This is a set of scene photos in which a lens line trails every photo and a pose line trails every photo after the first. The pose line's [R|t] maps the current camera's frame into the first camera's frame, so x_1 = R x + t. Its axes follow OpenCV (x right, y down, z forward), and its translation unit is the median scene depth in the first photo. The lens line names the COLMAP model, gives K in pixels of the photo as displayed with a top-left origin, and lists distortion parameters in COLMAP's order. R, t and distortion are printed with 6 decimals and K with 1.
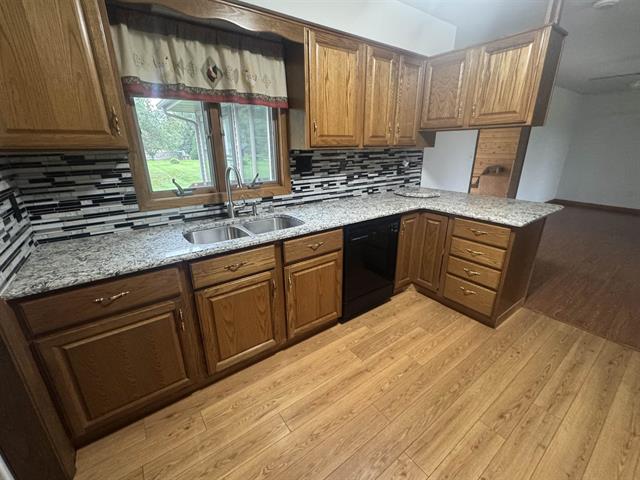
lens RADIAL K [[277.7, 0, 316.5], [0, 277.7, 240.0], [0, 0, 1]] dist [-0.018798, -0.000400]
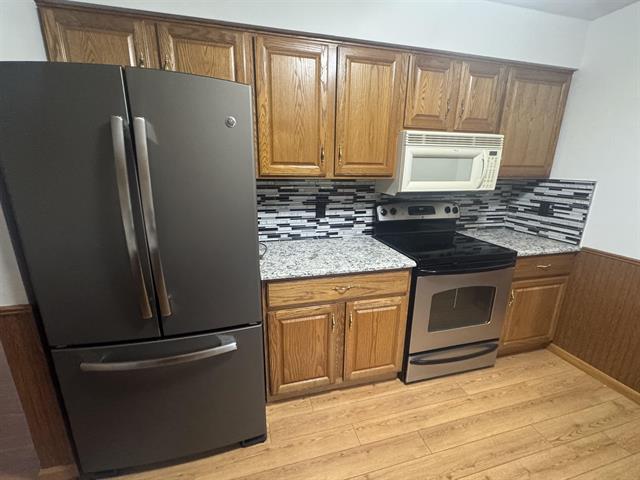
lens RADIAL K [[277.7, 0, 329.6], [0, 277.7, 251.2], [0, 0, 1]] dist [-0.018798, -0.000400]
pose [[0.934836, 0.103181, -0.339759, 0.139221], [-0.123645, 0.991557, -0.039082, -0.032828], [0.332857, 0.078545, 0.939700, 0.095701]]
